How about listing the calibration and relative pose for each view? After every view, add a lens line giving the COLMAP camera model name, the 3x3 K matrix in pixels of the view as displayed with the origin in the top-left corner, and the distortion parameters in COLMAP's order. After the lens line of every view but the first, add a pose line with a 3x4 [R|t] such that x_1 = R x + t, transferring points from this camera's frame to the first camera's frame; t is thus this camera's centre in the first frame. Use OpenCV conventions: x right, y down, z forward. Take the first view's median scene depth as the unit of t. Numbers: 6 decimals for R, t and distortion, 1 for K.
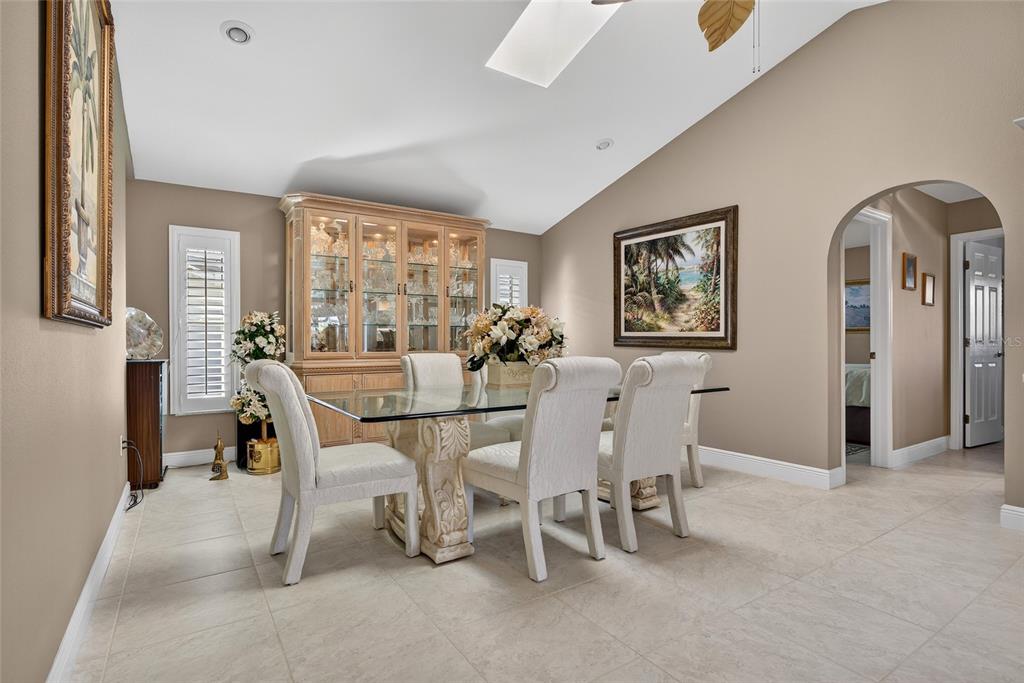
lens RADIAL K [[496.2, 0, 511.8], [0, 496.2, 341.7], [0, 0, 1]] dist [0.000605, 0.000057]
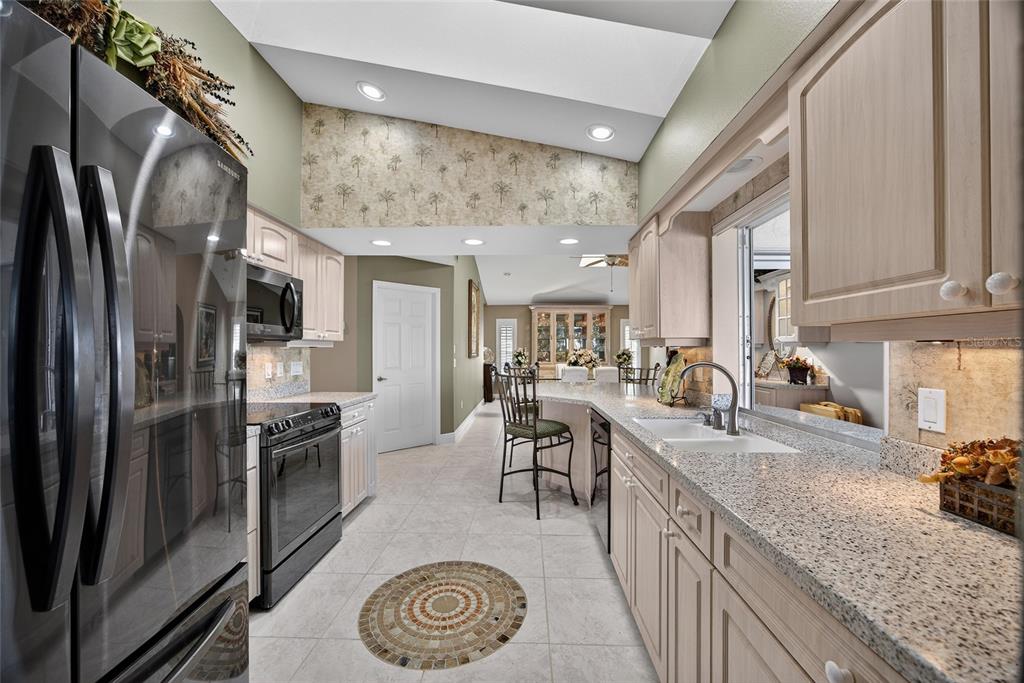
lens RADIAL K [[397.8, 0, 517.9], [0, 397.8, 348.6], [0, 0, 1]] dist [-0.007480, 0.000498]
pose [[0.822947, 0.003830, -0.568105, 0.834588], [-0.006092, 0.999979, -0.002083, -0.053017], [0.568085, 0.005175, 0.822954, -0.961504]]
